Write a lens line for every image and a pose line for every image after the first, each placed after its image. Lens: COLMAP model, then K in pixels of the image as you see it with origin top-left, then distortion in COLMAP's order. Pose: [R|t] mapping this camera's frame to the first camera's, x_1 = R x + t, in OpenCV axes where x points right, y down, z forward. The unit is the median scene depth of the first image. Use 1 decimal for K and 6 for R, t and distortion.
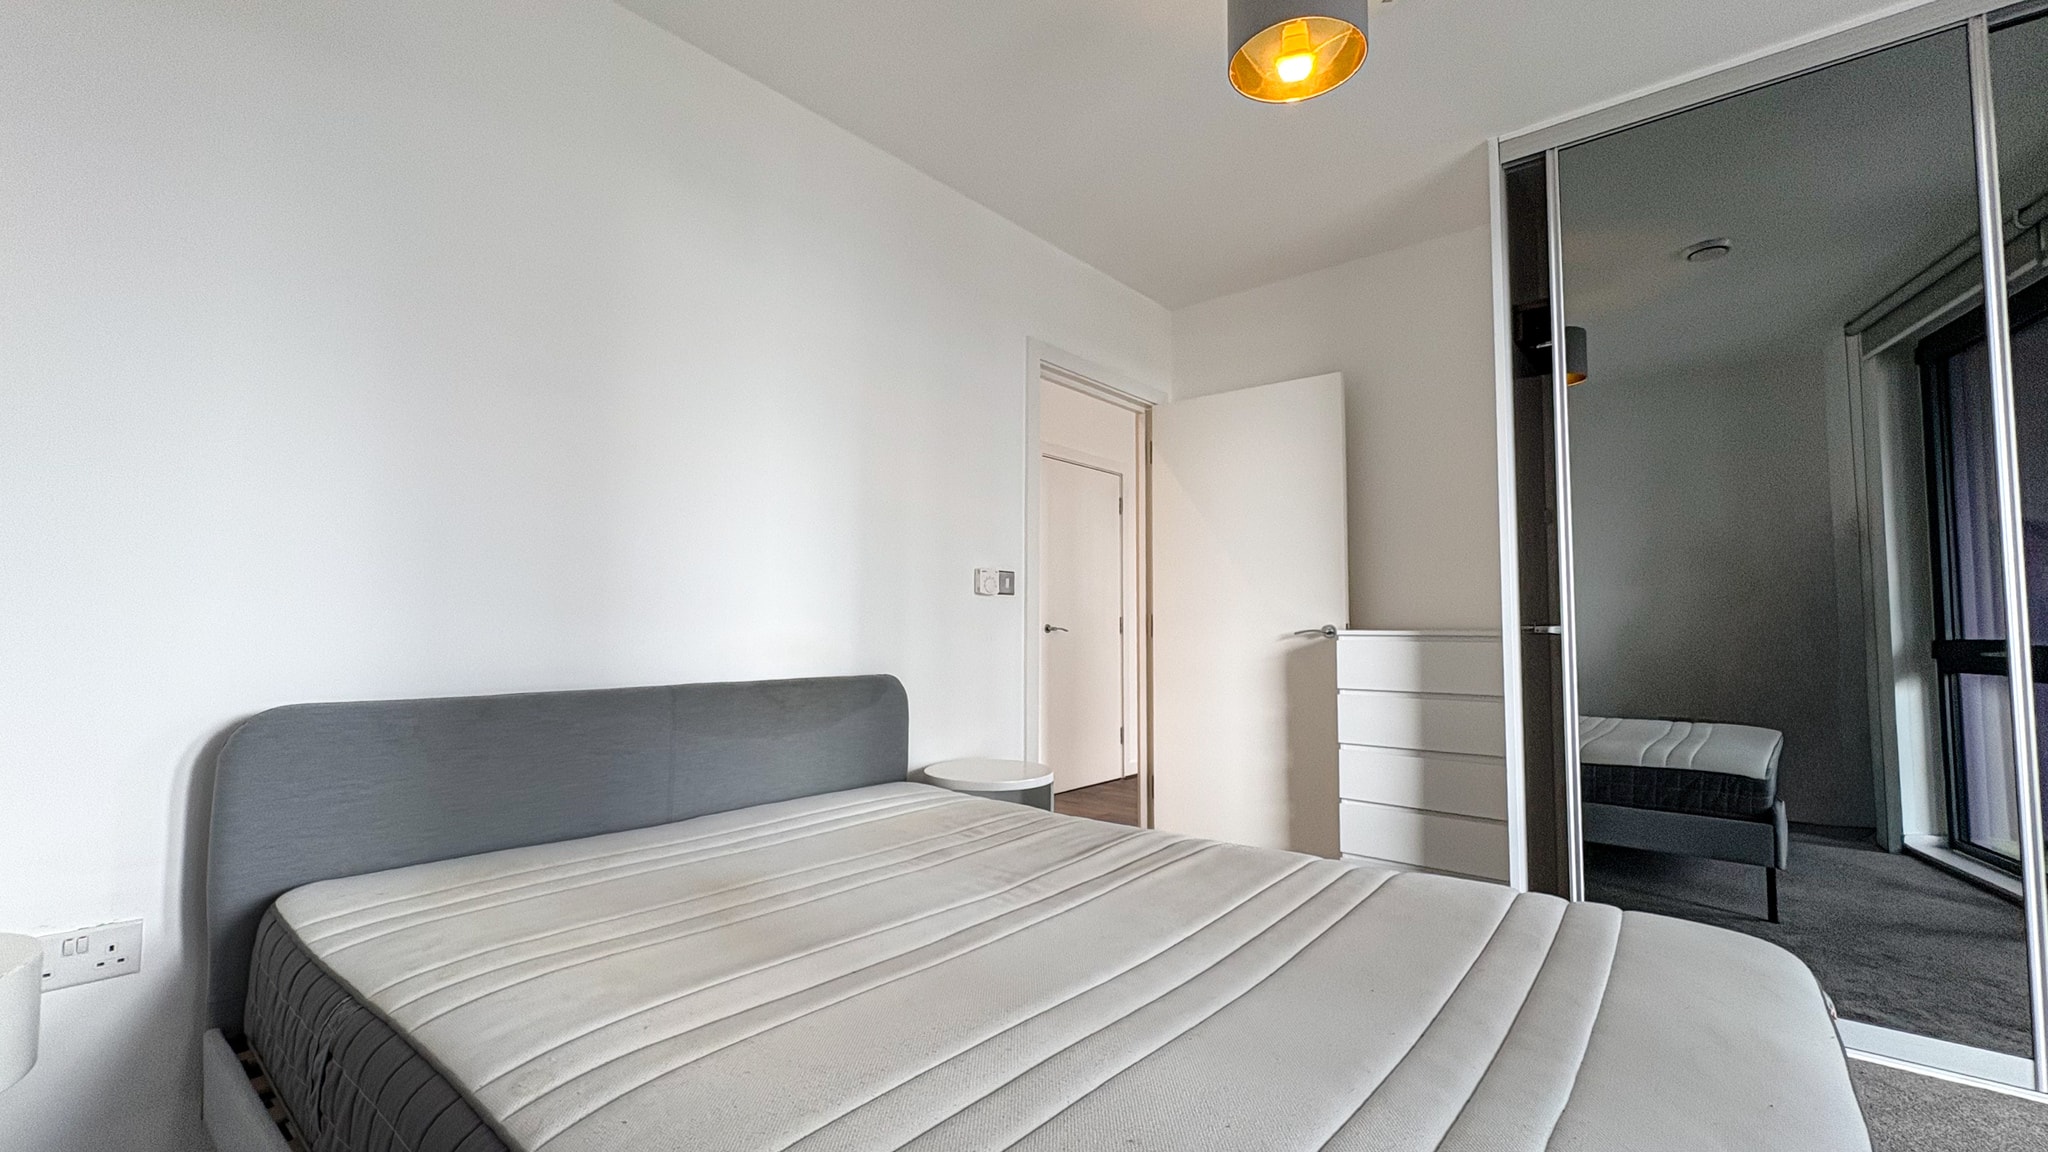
lens RADIAL K [[816.0, 0, 1024.0], [0, 816.0, 576.0], [0, 0, 1]] dist [0.000197, 0.000006]
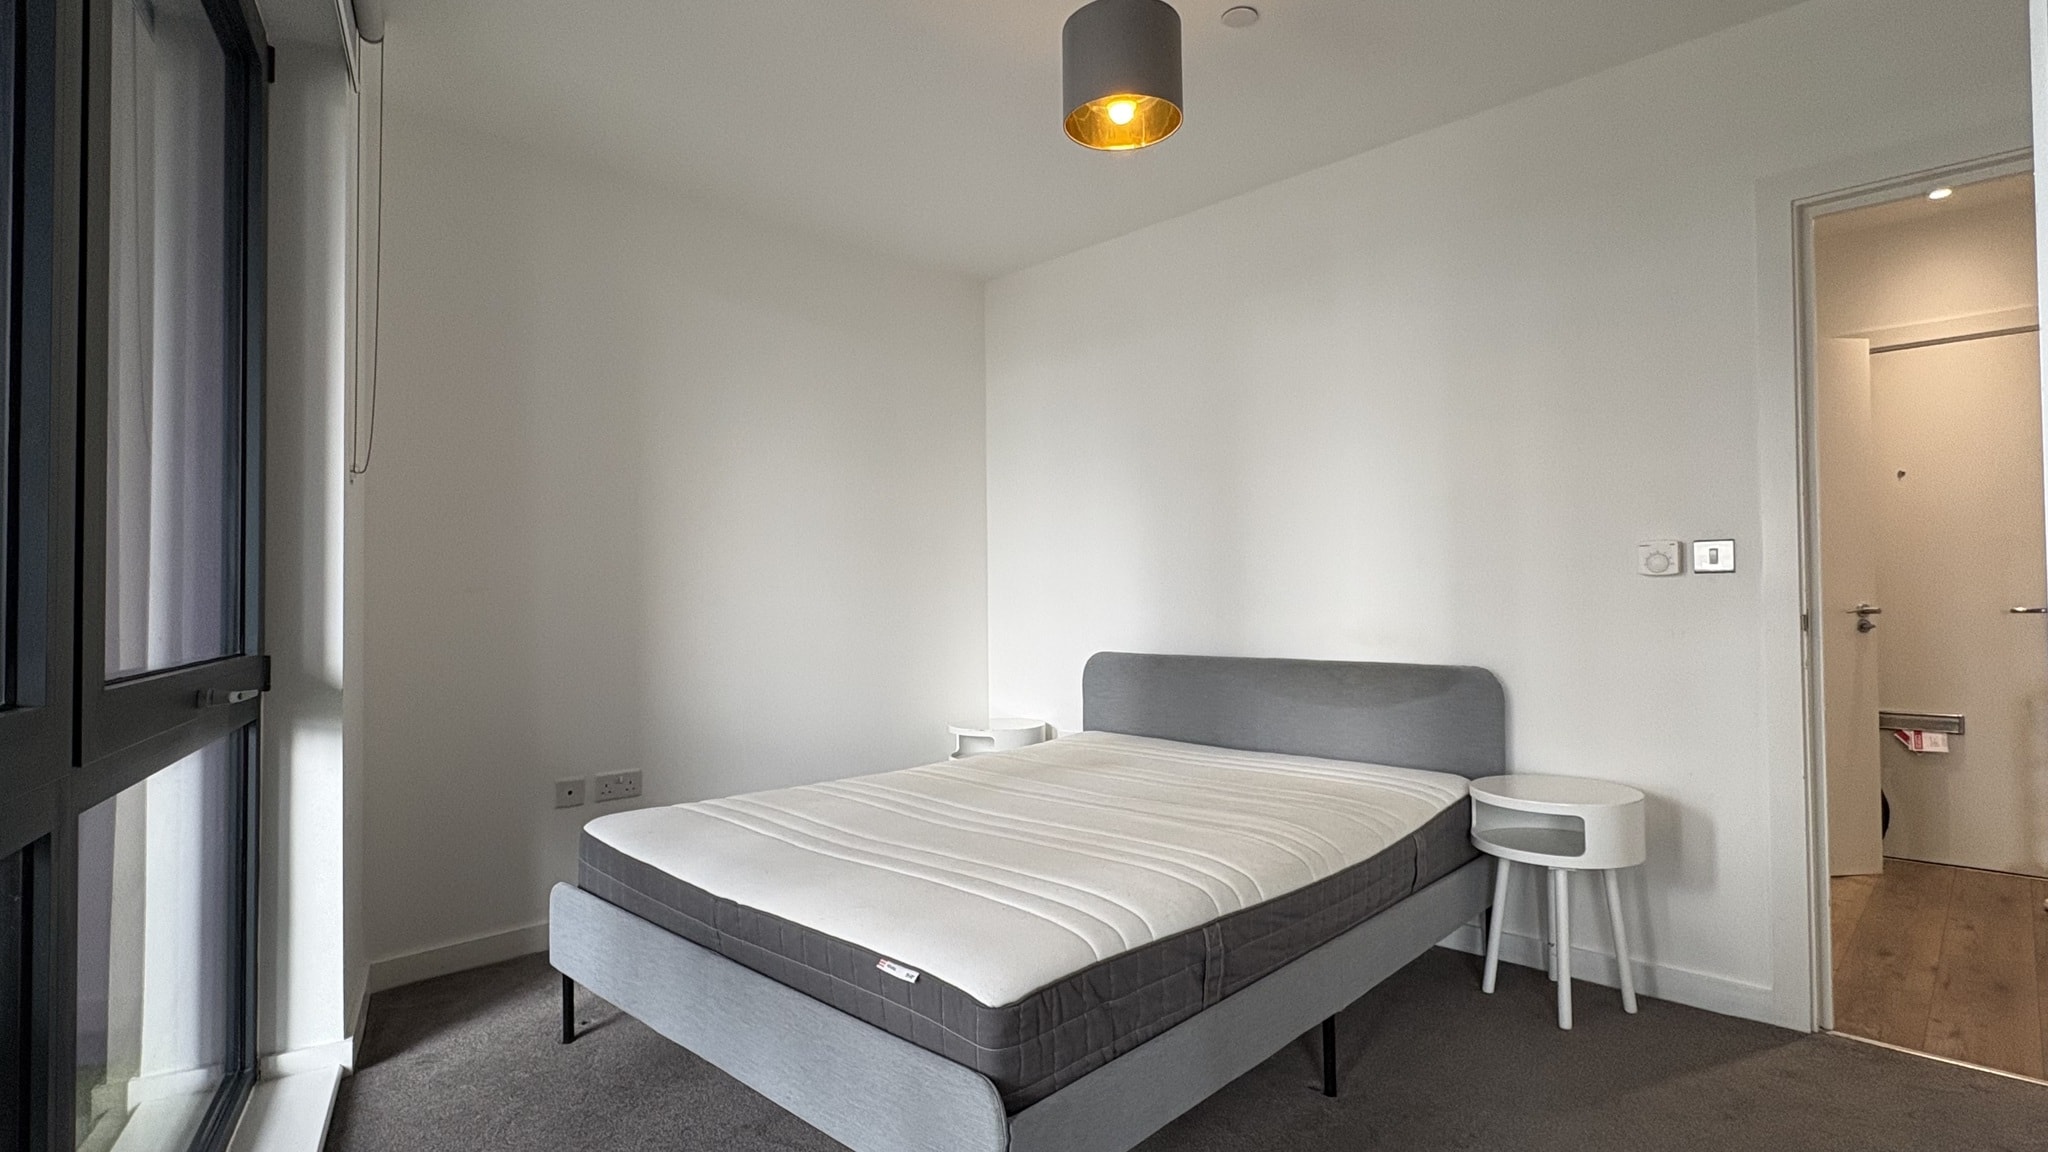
lens RADIAL K [[996.9, 0, 1024.0], [0, 996.9, 576.0], [0, 0, 1]] dist [0.001347, 0.000332]
pose [[-0.076837, -0.027265, -0.996671, 1.183702], [0.066776, 0.997241, -0.032428, 0.020550], [0.994805, -0.069046, -0.074805, 0.656777]]
